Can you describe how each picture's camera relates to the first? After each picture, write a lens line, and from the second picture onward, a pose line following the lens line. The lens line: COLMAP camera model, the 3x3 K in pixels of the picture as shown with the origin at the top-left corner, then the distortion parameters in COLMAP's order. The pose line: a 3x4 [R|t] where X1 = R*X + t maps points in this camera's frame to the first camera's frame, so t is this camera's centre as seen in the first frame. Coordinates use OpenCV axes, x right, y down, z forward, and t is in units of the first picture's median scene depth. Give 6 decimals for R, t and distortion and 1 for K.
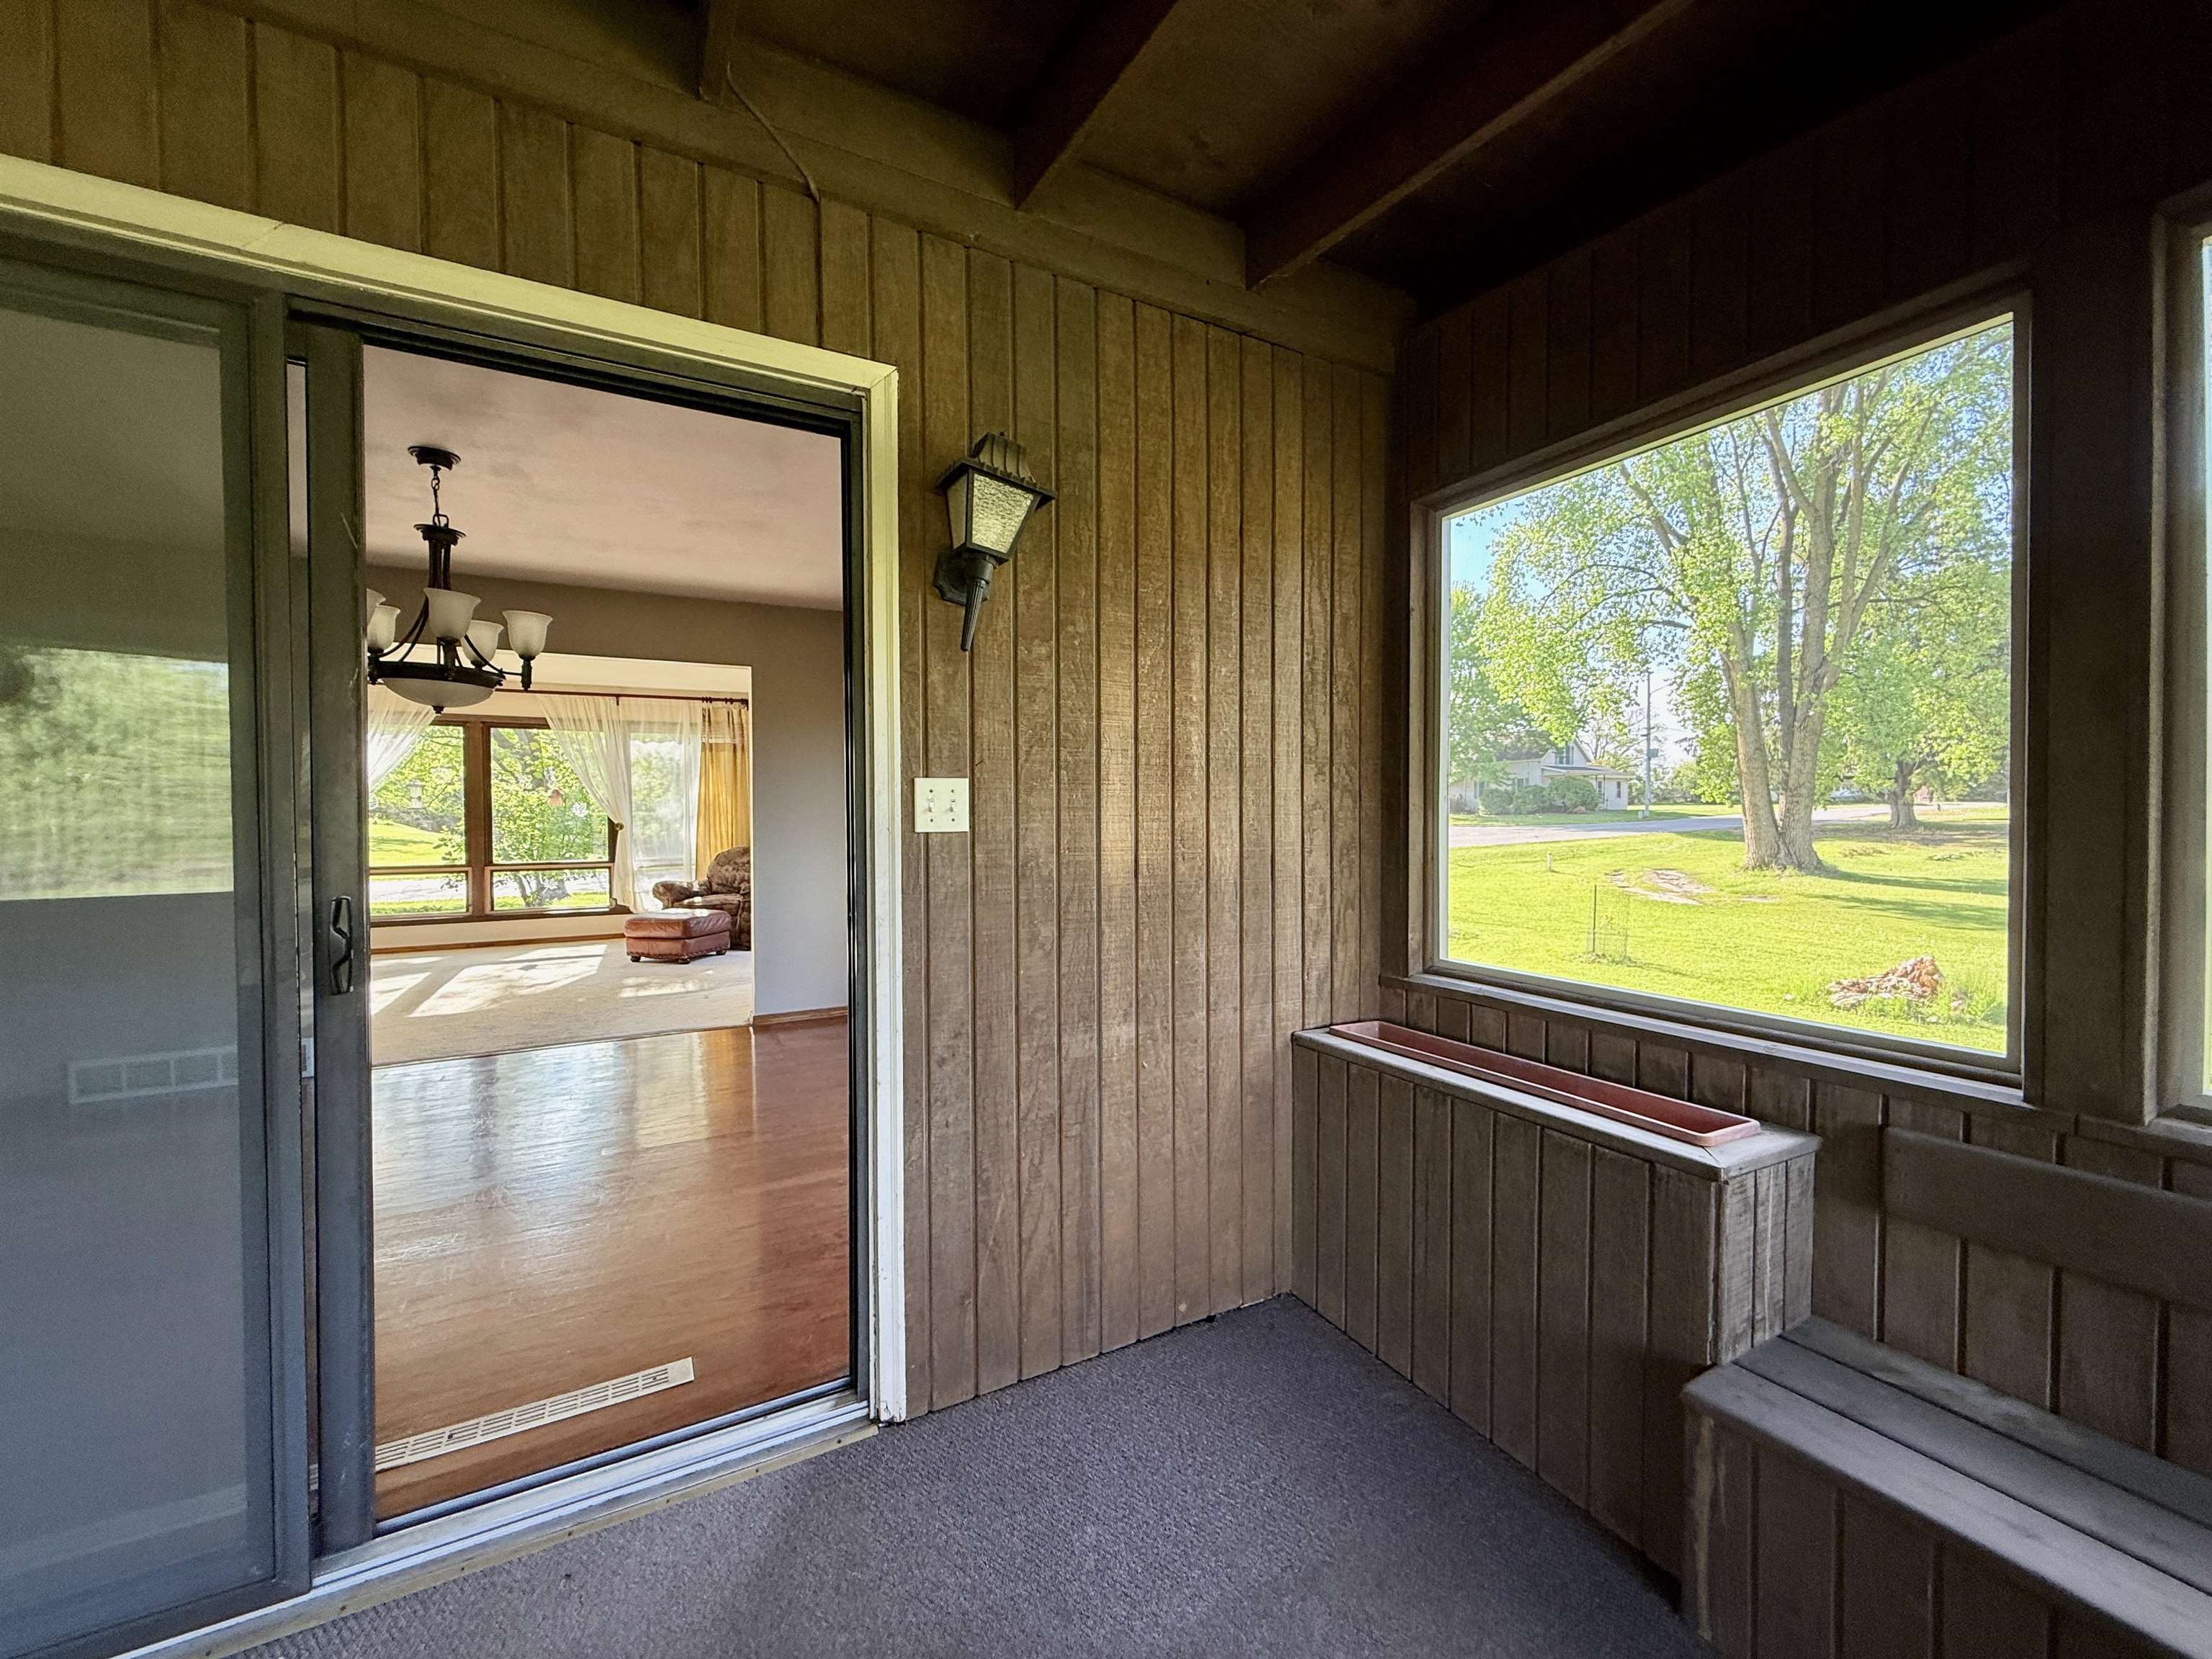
lens RADIAL K [[891.3, 0, 1099.3], [0, 891.3, 832.8], [0, 0, 1]] dist [0.010478, -0.000132]
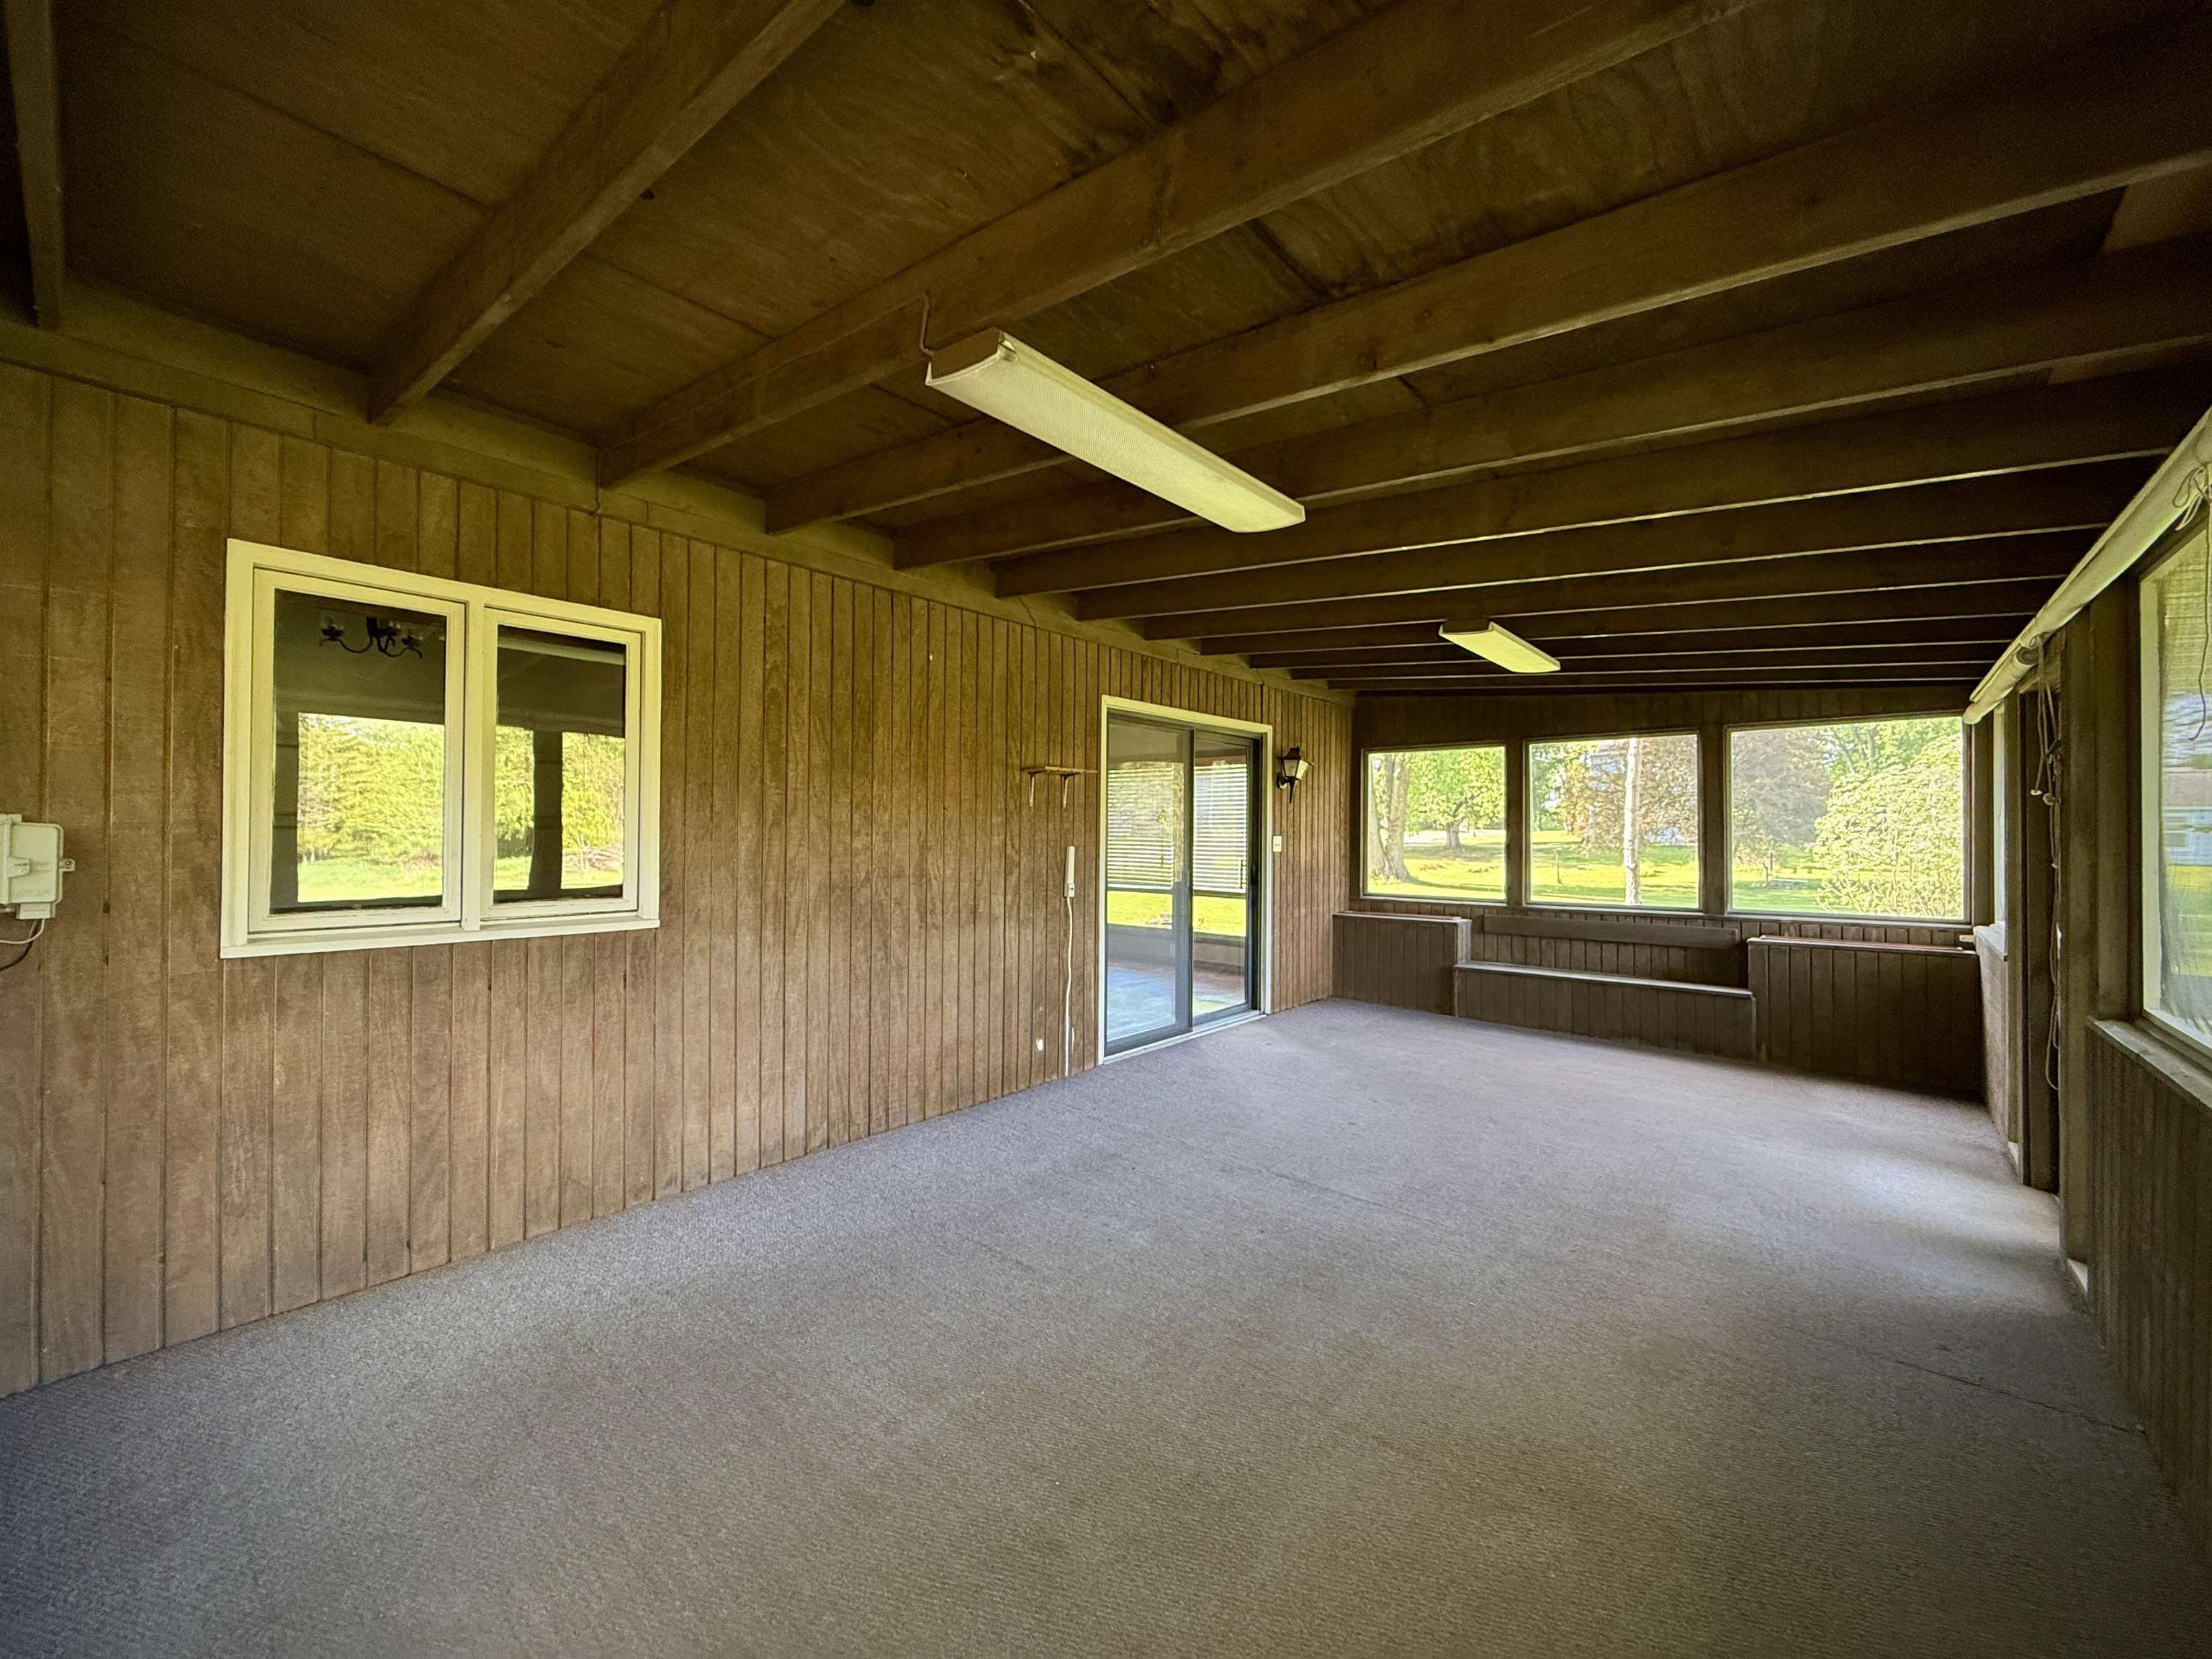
lens RADIAL K [[891.3, 0, 1110.6], [0, 891.3, 830.2], [0, 0, 1]] dist [0.010478, -0.000132]
pose [[0.933560, 0.009341, 0.358300, -1.816762], [-0.000324, 0.999682, -0.025218, 0.003236], [-0.358421, 0.023426, 0.933266, -1.845589]]
